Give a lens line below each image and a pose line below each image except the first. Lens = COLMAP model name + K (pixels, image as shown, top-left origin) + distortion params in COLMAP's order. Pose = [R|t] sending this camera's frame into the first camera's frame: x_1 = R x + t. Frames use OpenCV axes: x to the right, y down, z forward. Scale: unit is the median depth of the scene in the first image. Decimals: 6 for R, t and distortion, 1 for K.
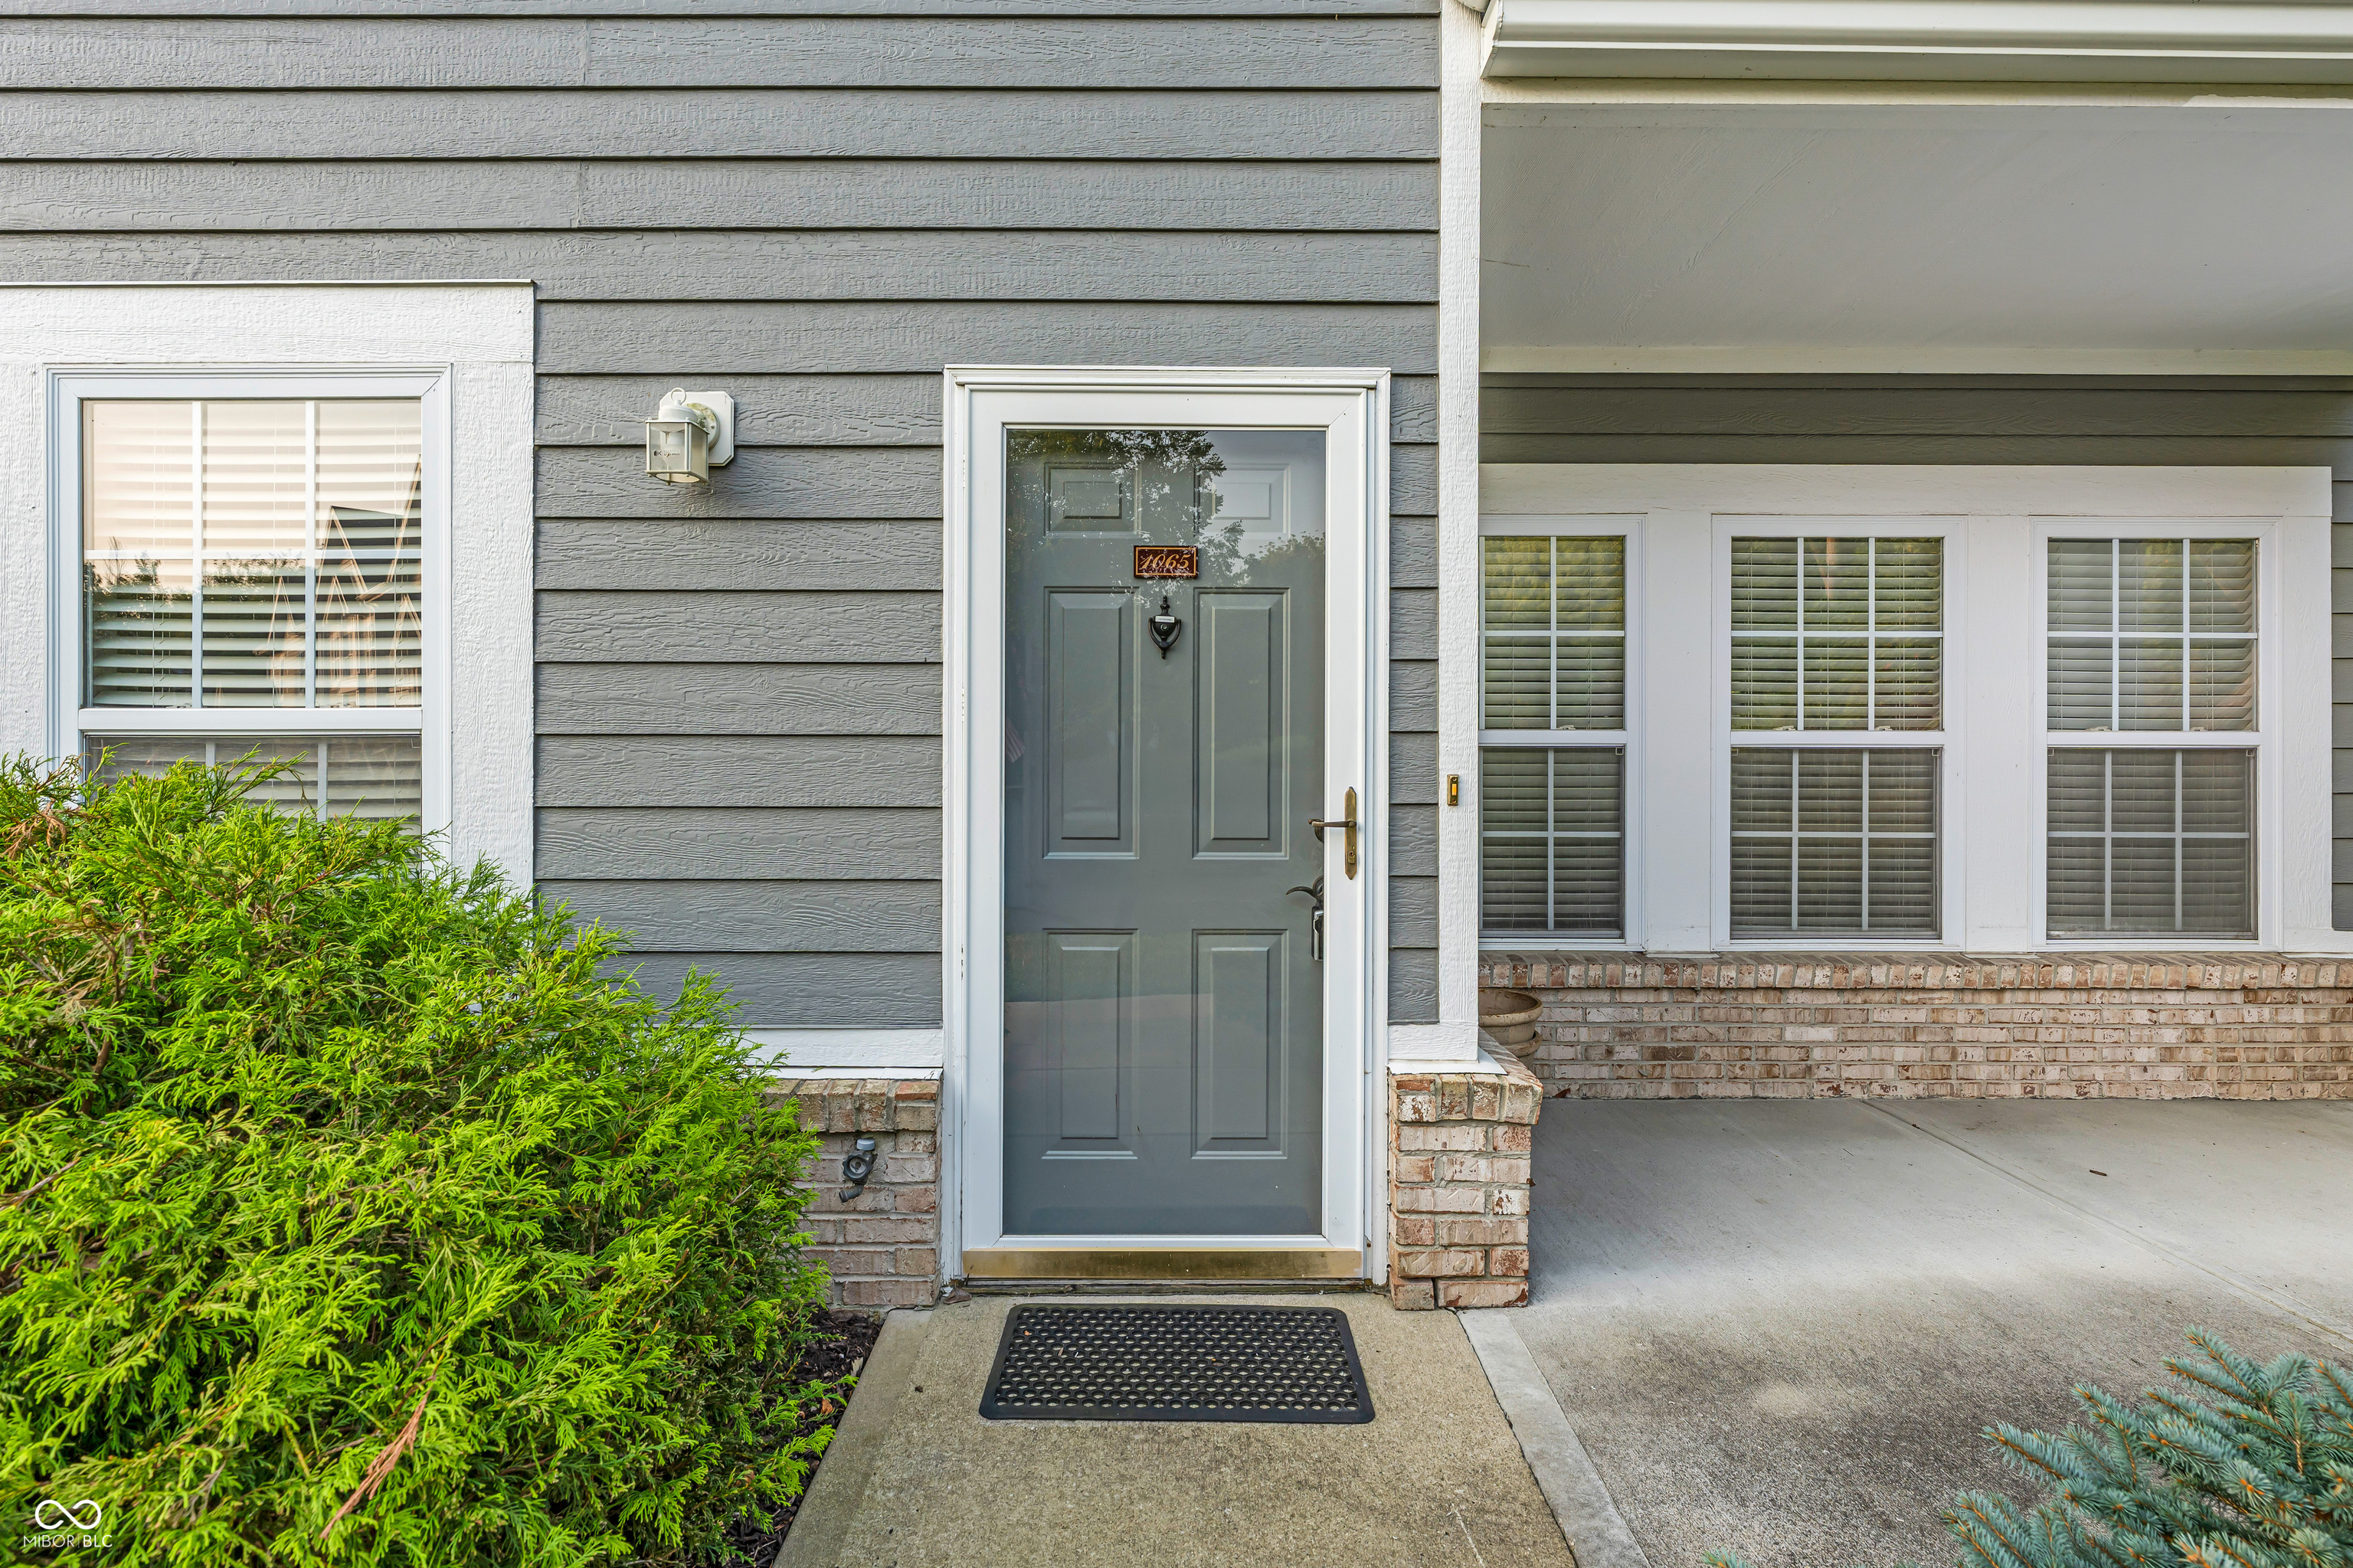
lens RADIAL K [[1122.2, 0, 1175.8], [0, 1122.2, 779.6], [0, 0, 1]] dist [0.002935, 0.000886]
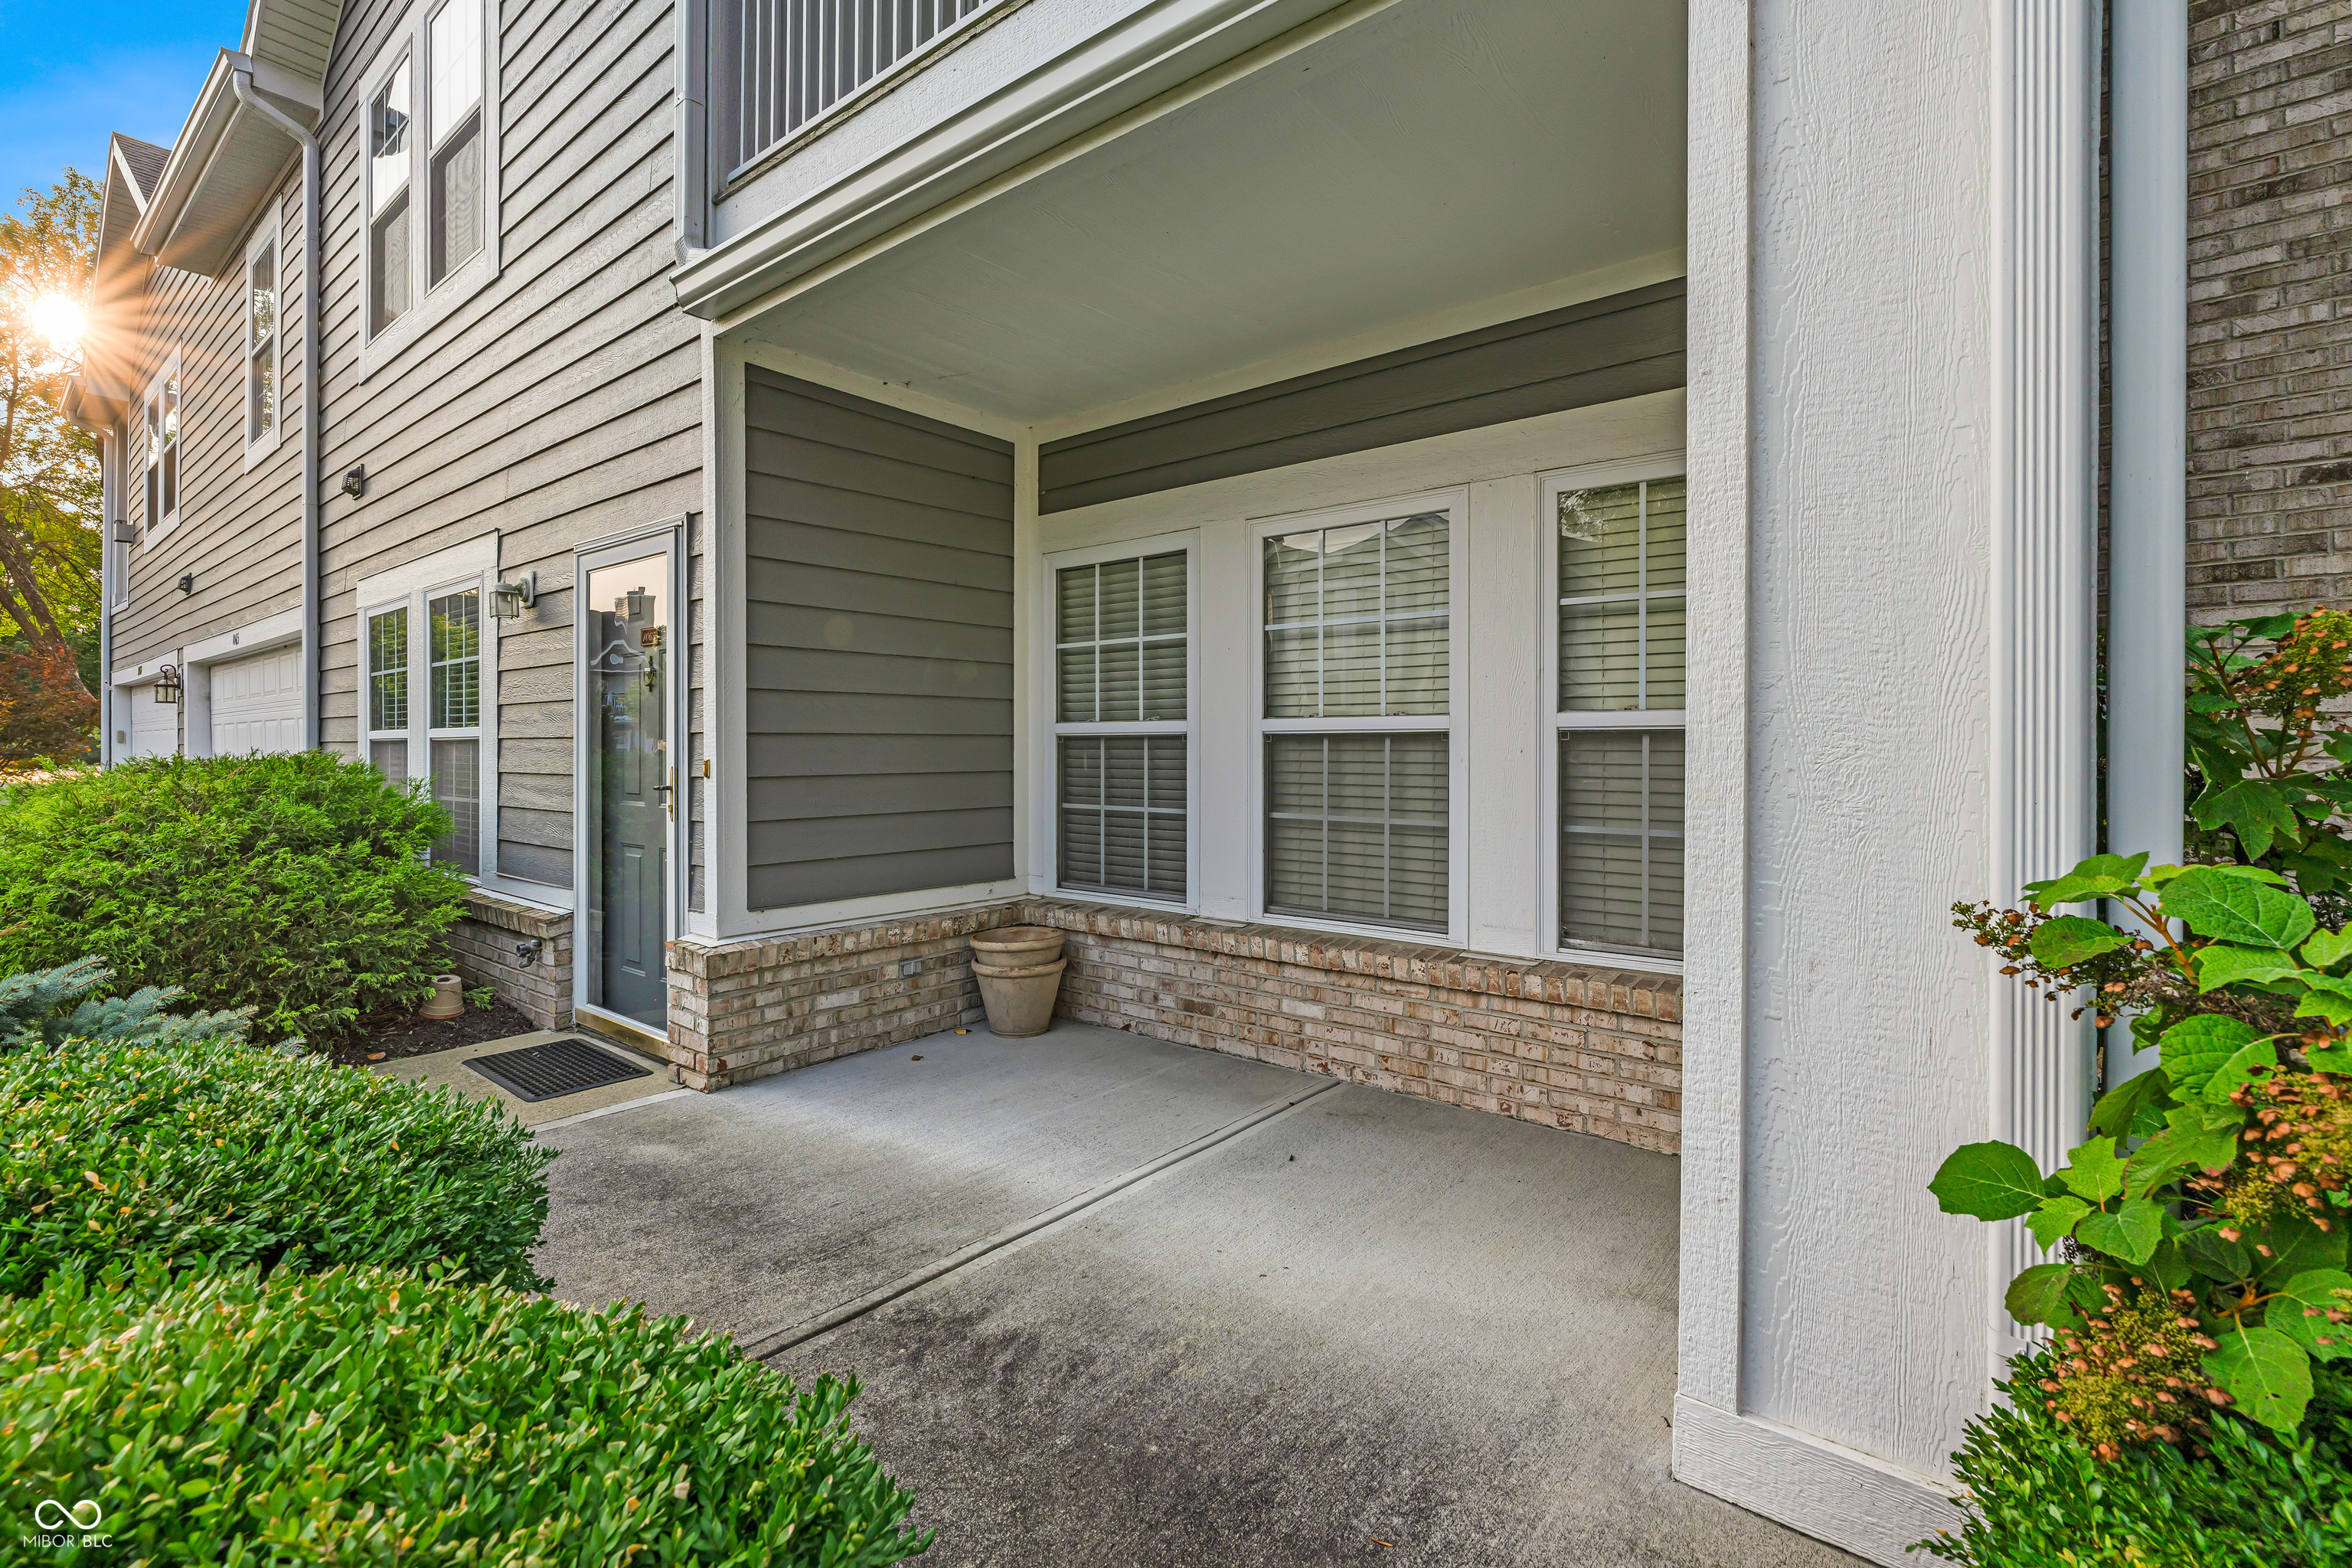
lens RADIAL K [[1071.4, 0, 1173.7], [0, 1071.4, 763.5], [0, 0, 1]] dist [-0.000023, -0.000077]
pose [[0.764640, 0.006162, -0.644428, 1.110654], [-0.005807, 0.999980, 0.002672, -0.002873], [0.644431, 0.001700, 0.764660, 0.164497]]
